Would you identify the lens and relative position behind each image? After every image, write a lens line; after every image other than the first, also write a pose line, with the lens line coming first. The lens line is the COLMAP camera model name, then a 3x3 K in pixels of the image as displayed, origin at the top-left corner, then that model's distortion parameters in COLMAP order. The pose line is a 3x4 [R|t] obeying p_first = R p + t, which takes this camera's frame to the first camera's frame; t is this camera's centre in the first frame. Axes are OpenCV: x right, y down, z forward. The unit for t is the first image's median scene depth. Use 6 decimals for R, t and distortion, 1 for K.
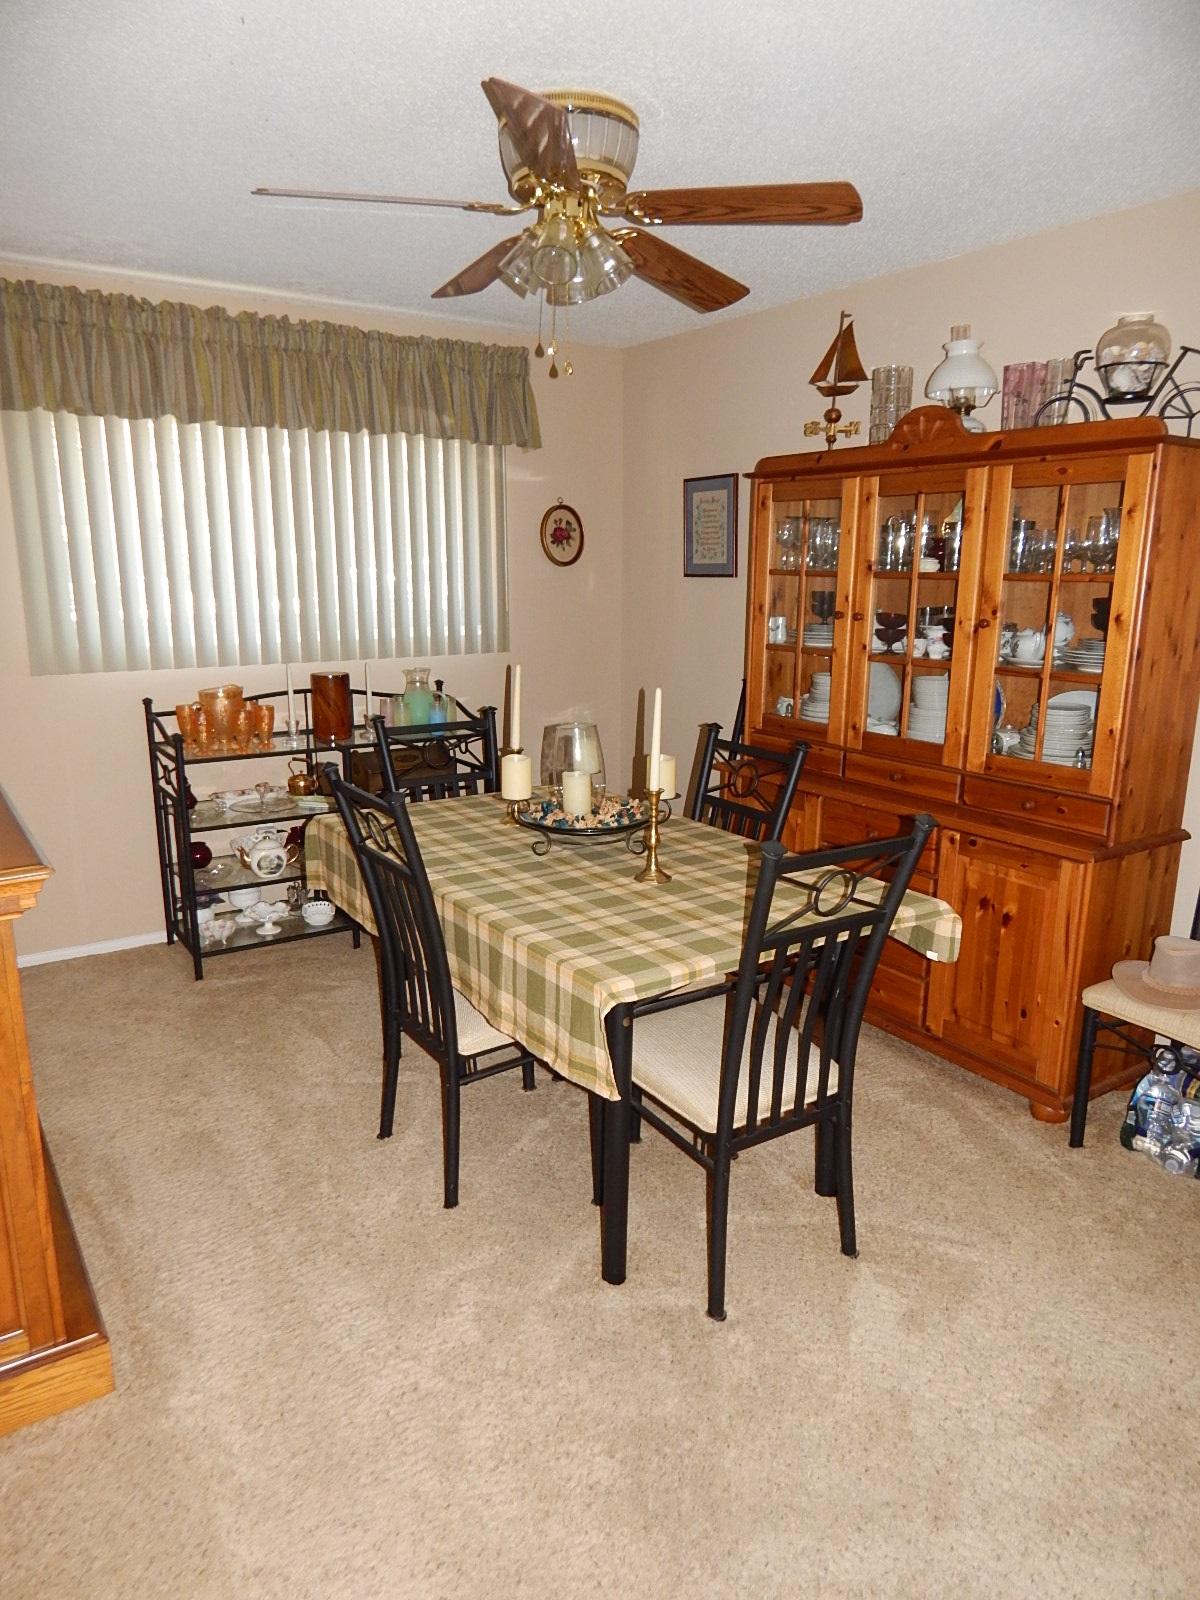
lens RADIAL K [[1038.9, 0, 601.4], [0, 1038.9, 803.1], [0, 0, 1]] dist [0.003700, -0.009390]
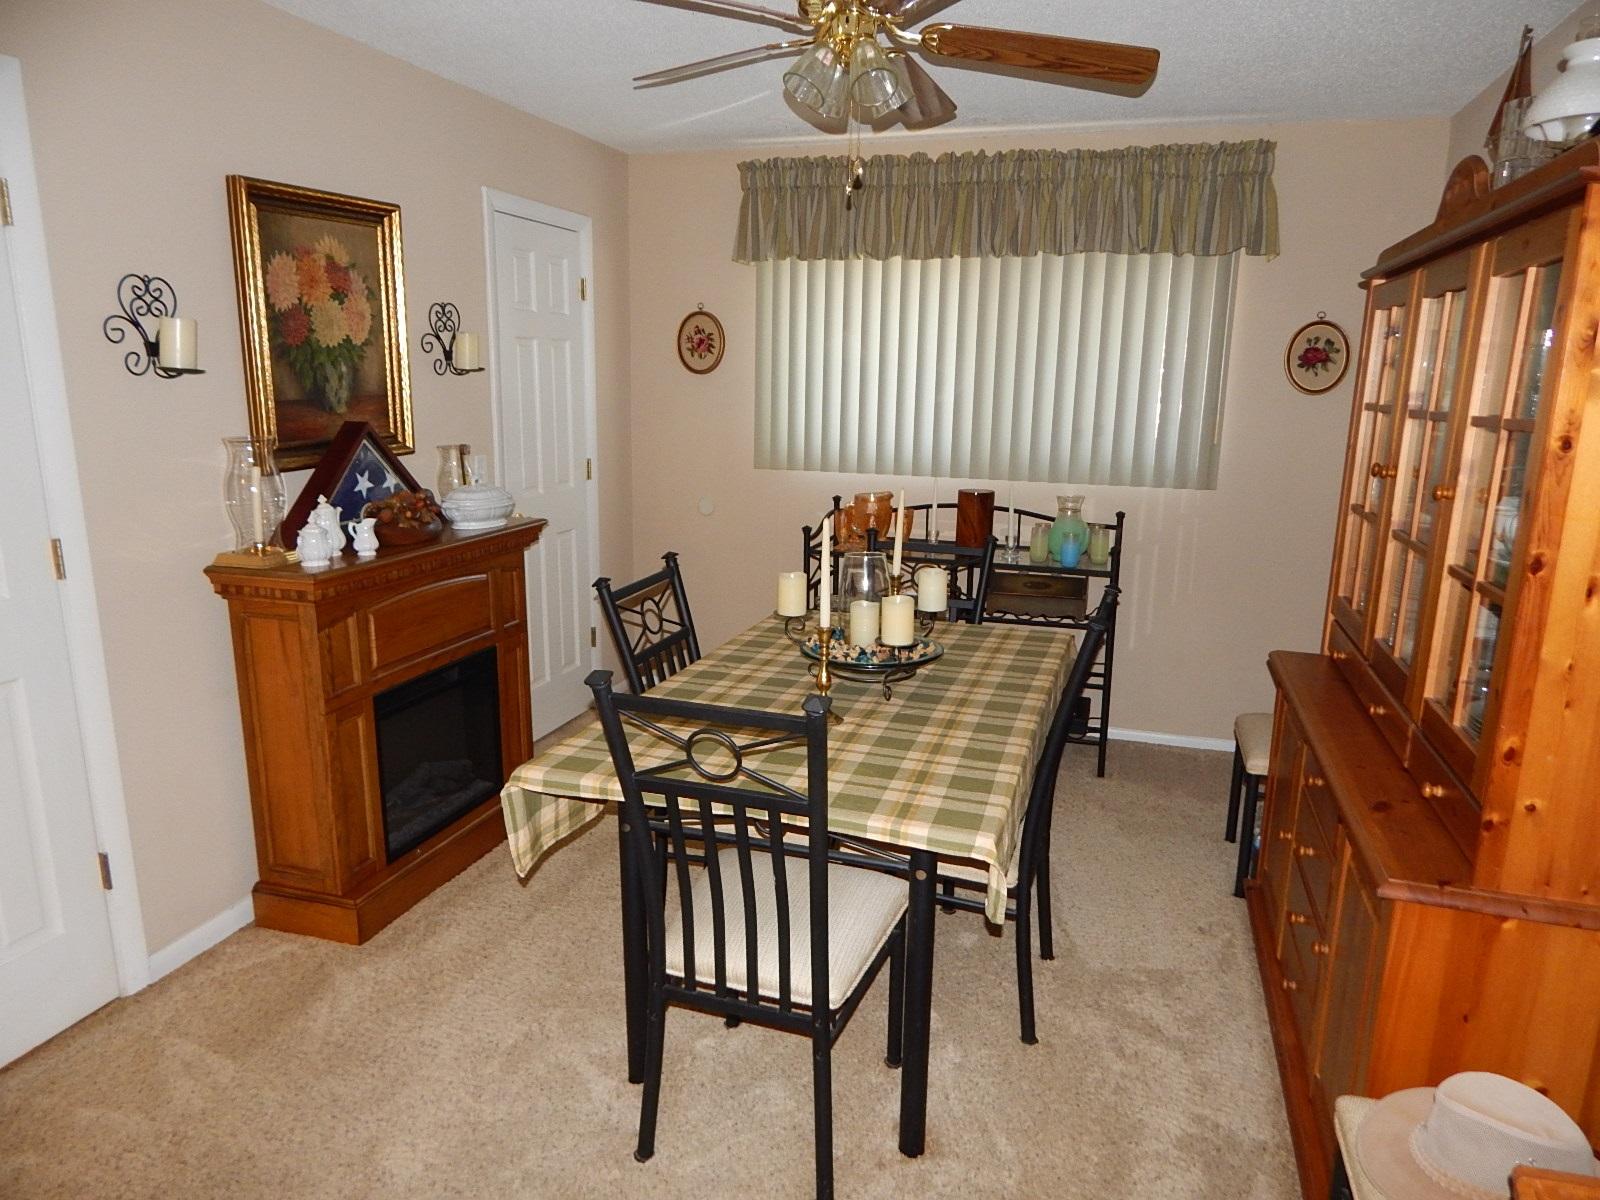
lens RADIAL K [[1038.9, 0, 803.5], [0, 1038.9, 599.2], [0, 0, 1]] dist [0.003700, -0.009390]
pose [[0.622532, 0.167570, -0.764444, 0.437951], [-0.197649, 0.978806, 0.053602, -0.040869], [0.757225, 0.117723, 0.642458, 0.223462]]
